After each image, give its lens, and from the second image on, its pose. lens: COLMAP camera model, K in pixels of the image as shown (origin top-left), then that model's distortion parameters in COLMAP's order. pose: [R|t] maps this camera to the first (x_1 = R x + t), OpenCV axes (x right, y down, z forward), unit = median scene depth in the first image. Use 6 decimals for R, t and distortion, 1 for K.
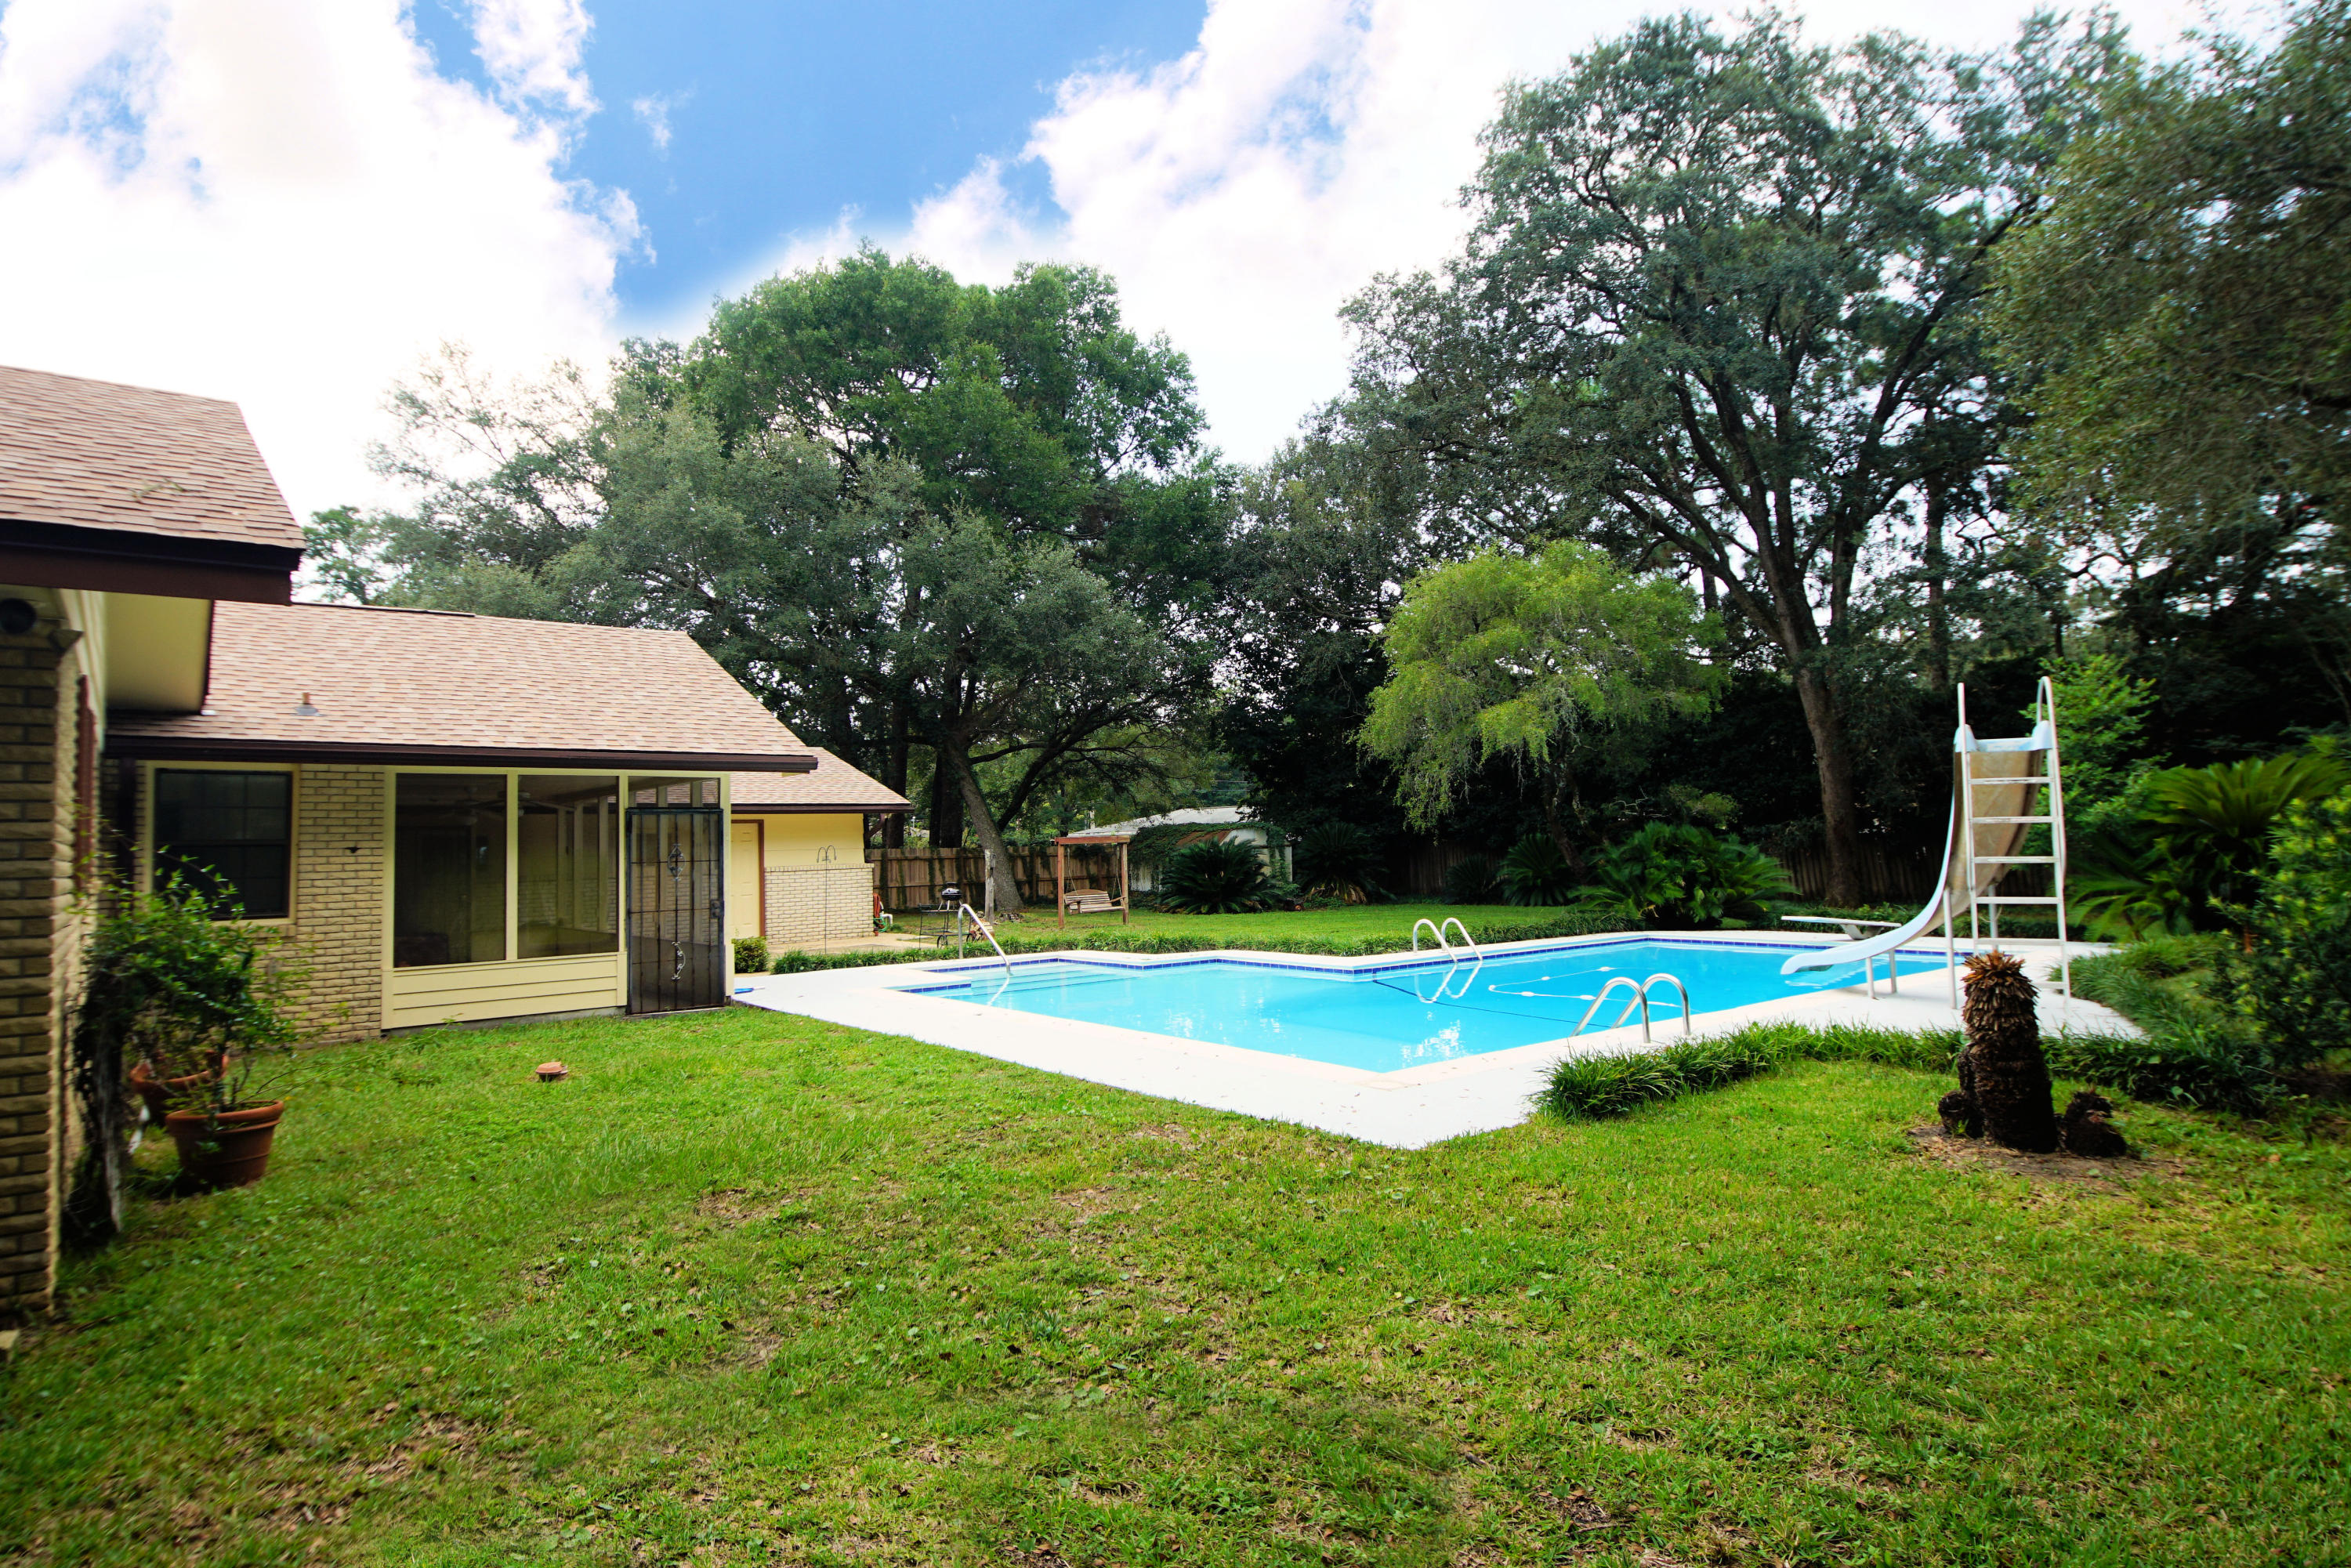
lens RADIAL K [[1251.1, 0, 1158.0], [0, 1251.1, 777.6], [0, 0, 1]] dist [0.030572, -0.027106]
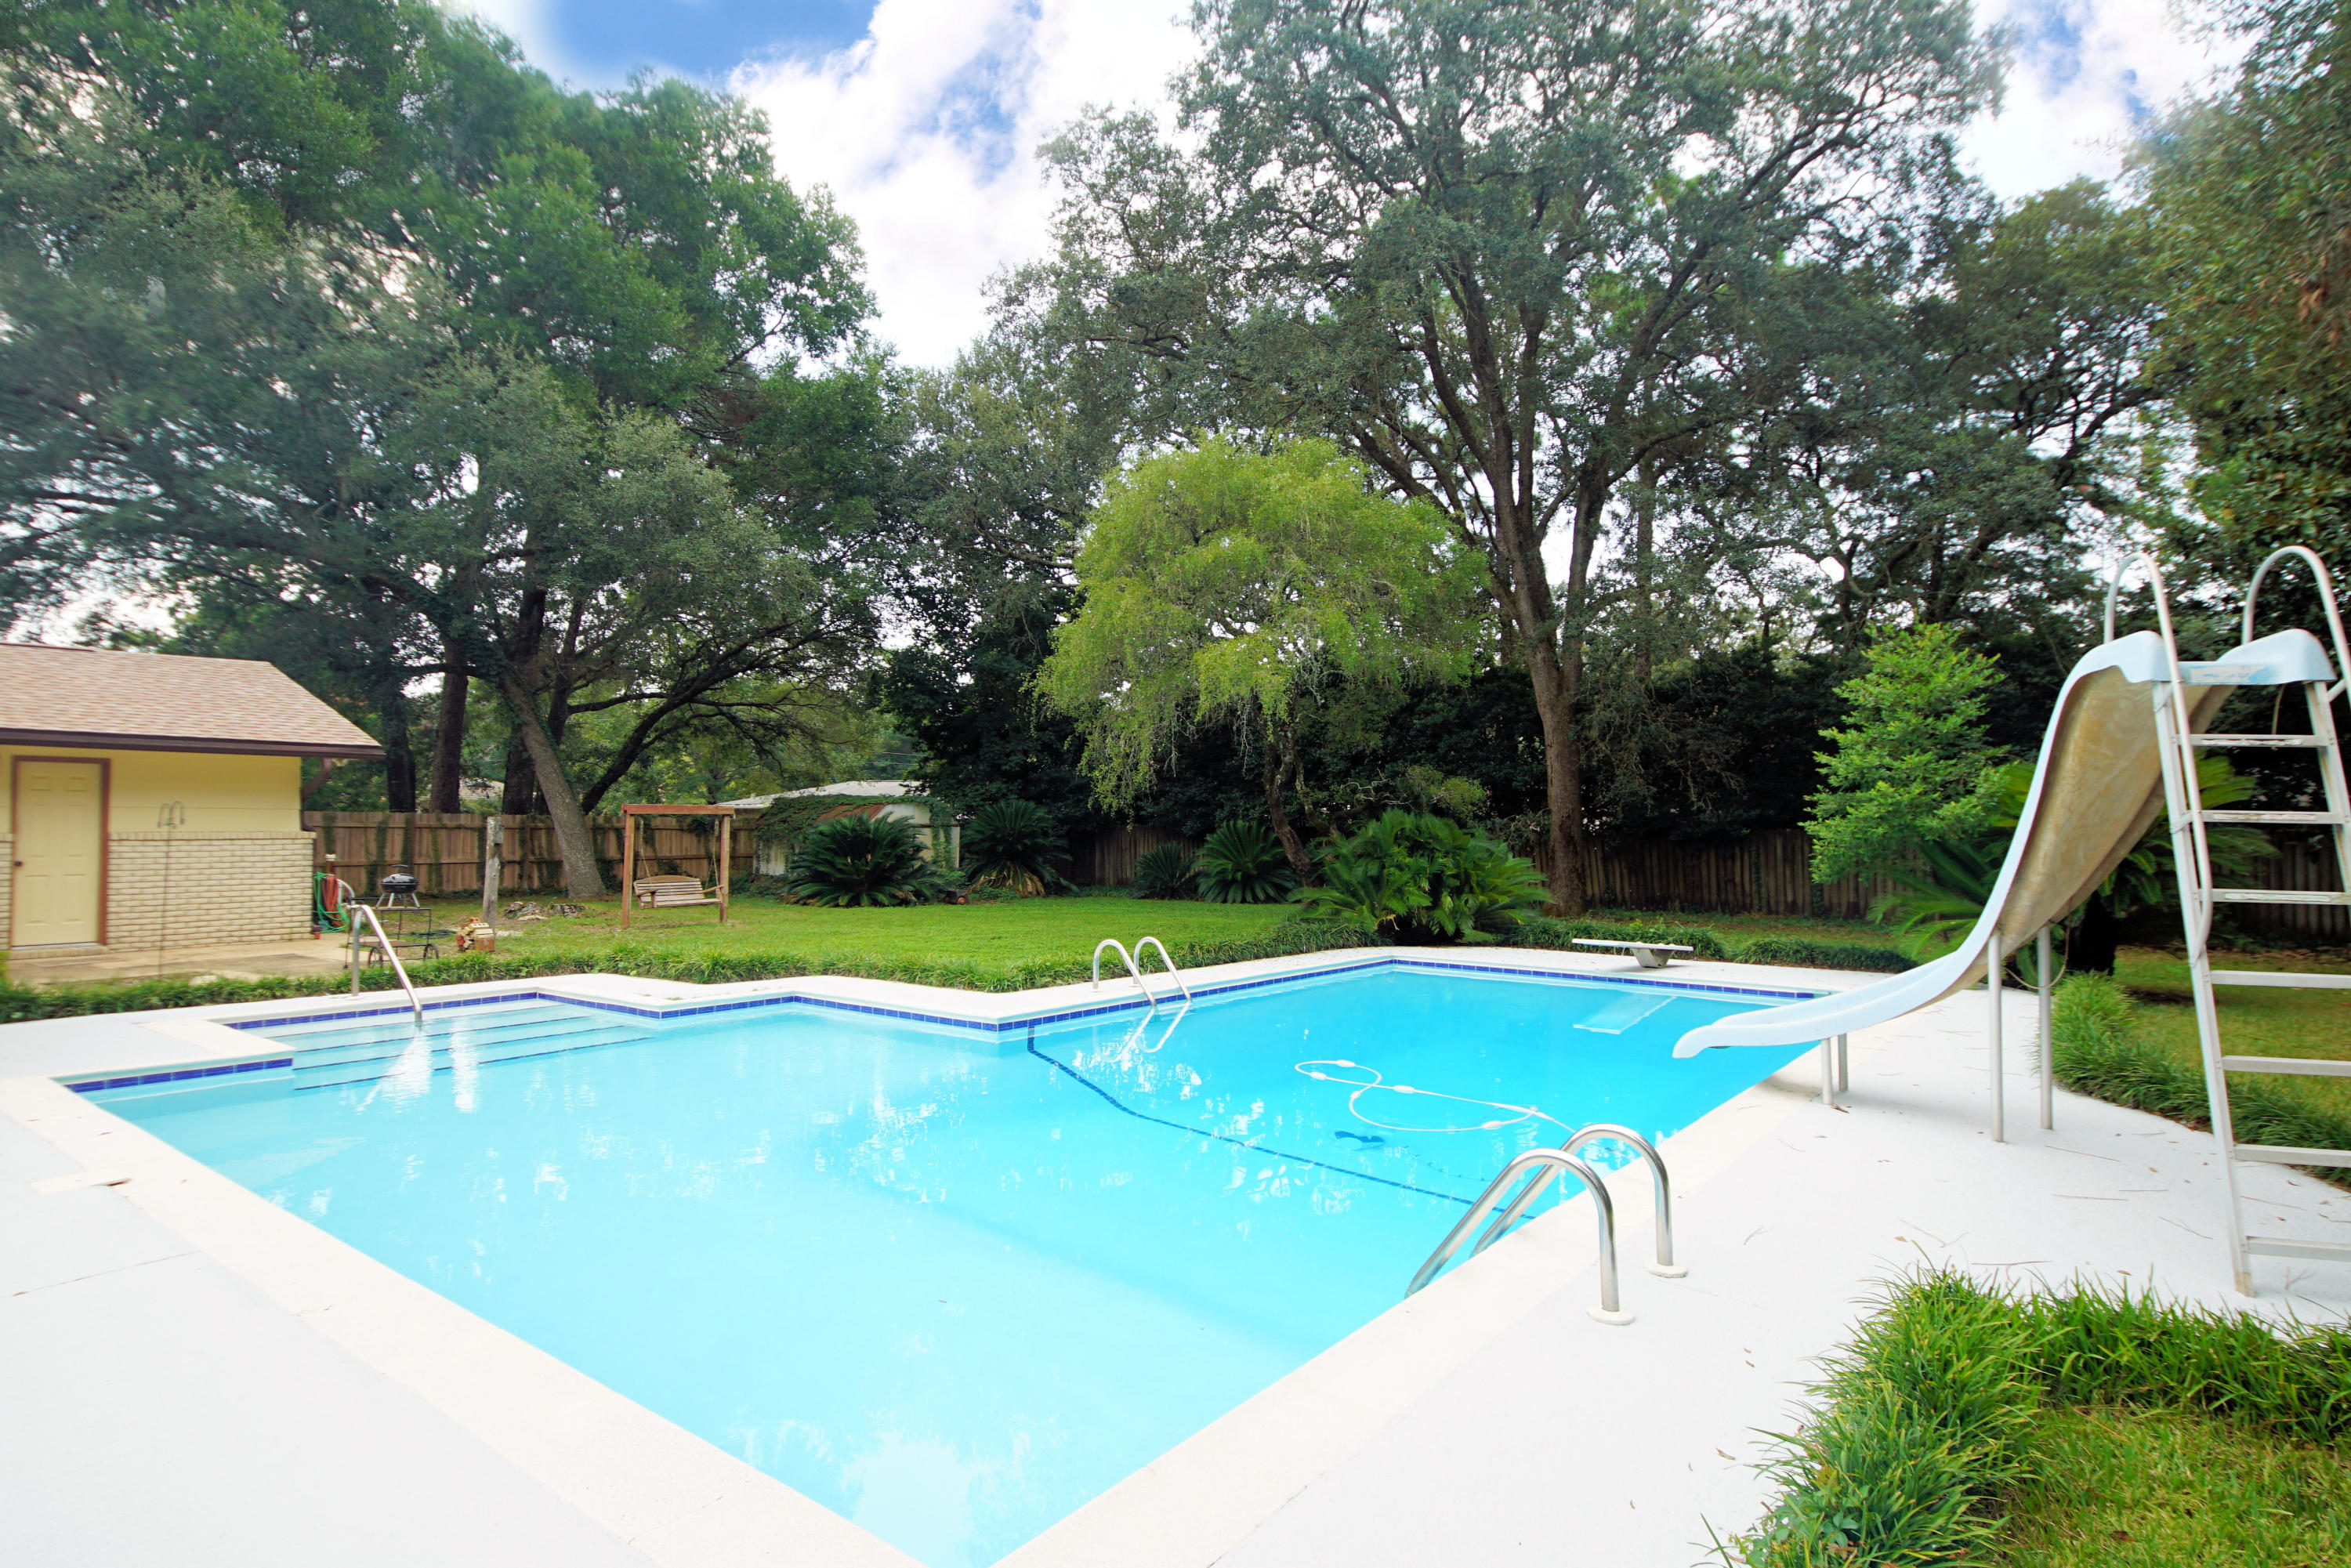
lens RADIAL K [[1251.1, 0, 1158.0], [0, 1251.1, 777.6], [0, 0, 1]] dist [0.030572, -0.027106]
pose [[0.969461, 0.041428, 0.241719, 0.043596], [-0.045058, 0.998939, 0.009504, 0.011260], [-0.241069, -0.020105, 0.970300, 0.210770]]
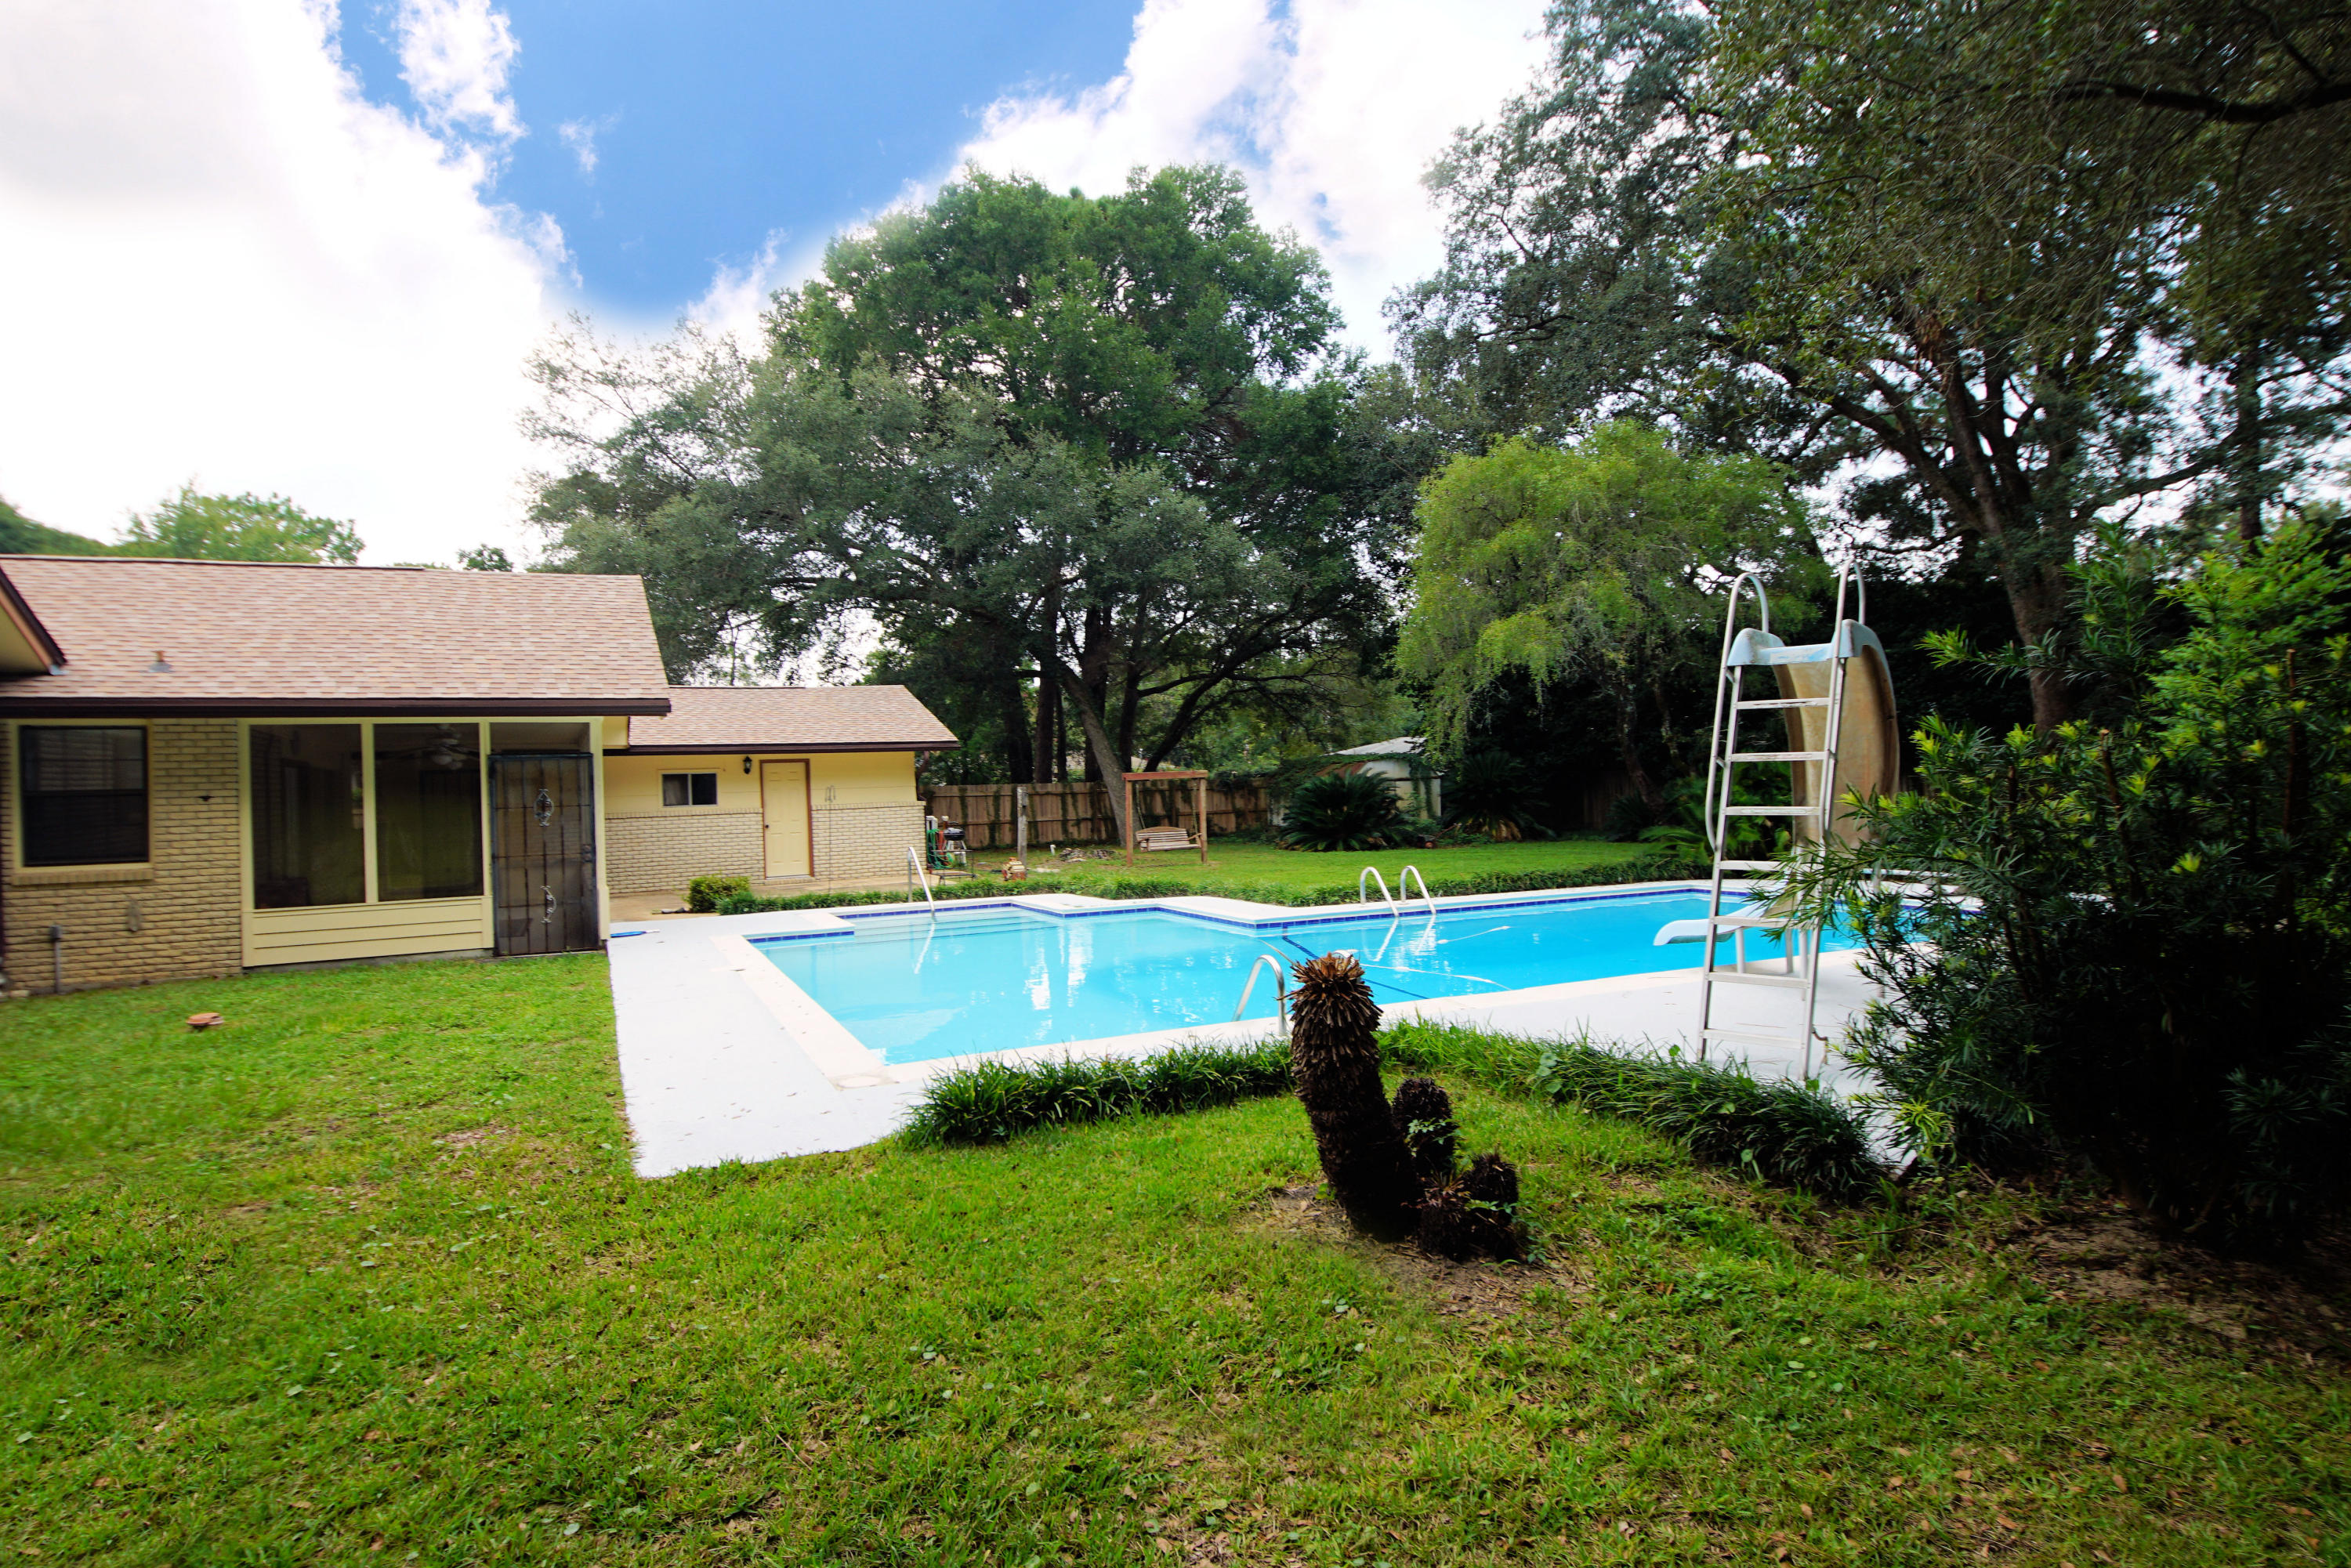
lens RADIAL K [[1250.6, 0, 1164.9], [0, 1250.6, 782.0], [0, 0, 1]] dist [0.032542, -0.044452]
pose [[0.973874, -0.006430, -0.227000, 0.169122], [0.020089, 0.998119, 0.057914, -0.000638], [0.226201, -0.060961, 0.972171, 0.069723]]
